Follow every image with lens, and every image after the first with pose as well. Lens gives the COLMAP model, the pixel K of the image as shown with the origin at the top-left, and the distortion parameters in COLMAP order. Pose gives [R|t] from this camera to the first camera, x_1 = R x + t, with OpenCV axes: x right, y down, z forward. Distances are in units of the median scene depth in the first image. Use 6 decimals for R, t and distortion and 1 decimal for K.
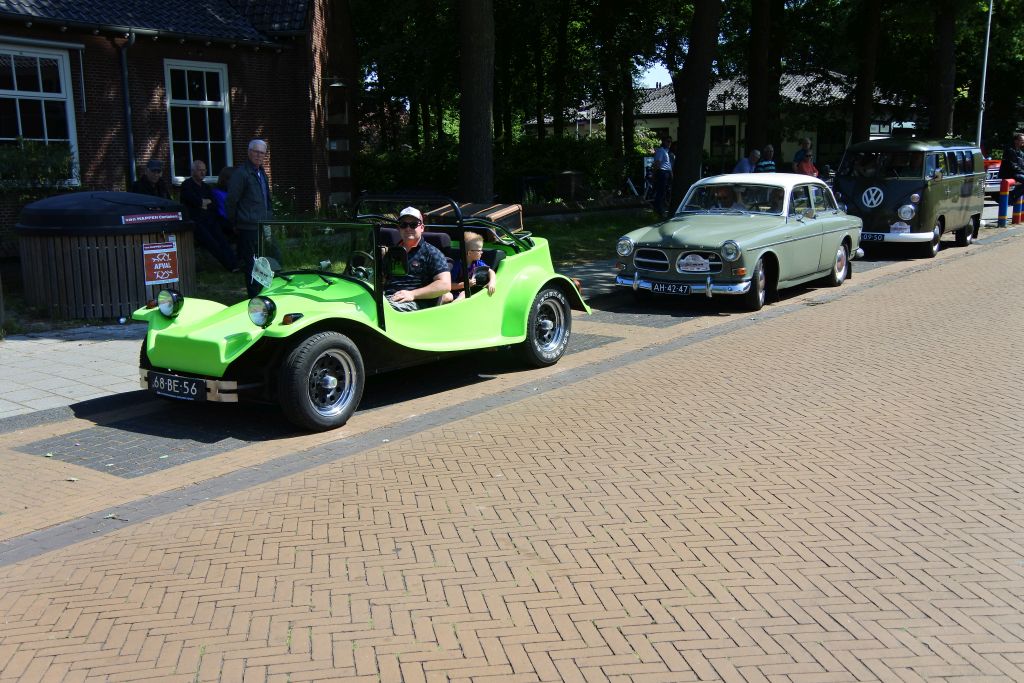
lens RADIAL K [[1033.9, 0, 512.0], [0, 1033.9, 341.5], [0, 0, 1]] dist [0.006926, 0.006485]
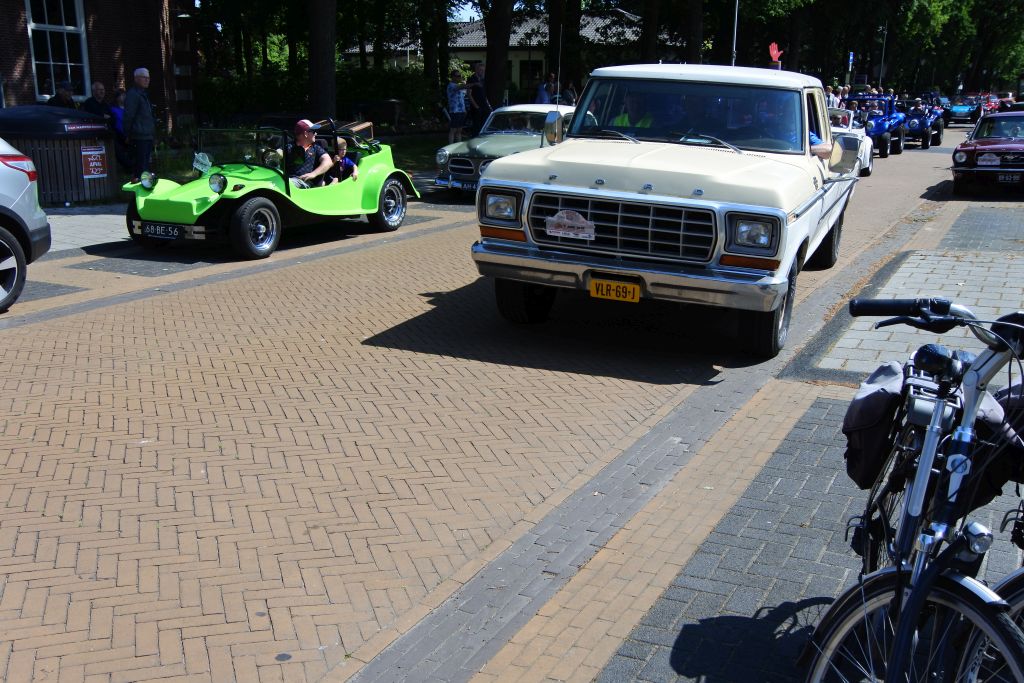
lens RADIAL K [[1024.1, 0, 512.0], [0, 1024.1, 341.5], [0, 0, 1]] dist [-0.078599, 0.277737]
pose [[0.984312, -0.015231, 0.175780, -0.056372], [0.003084, 0.997600, 0.069171, 0.081491], [-0.176412, -0.067544, 0.981996, -0.493086]]
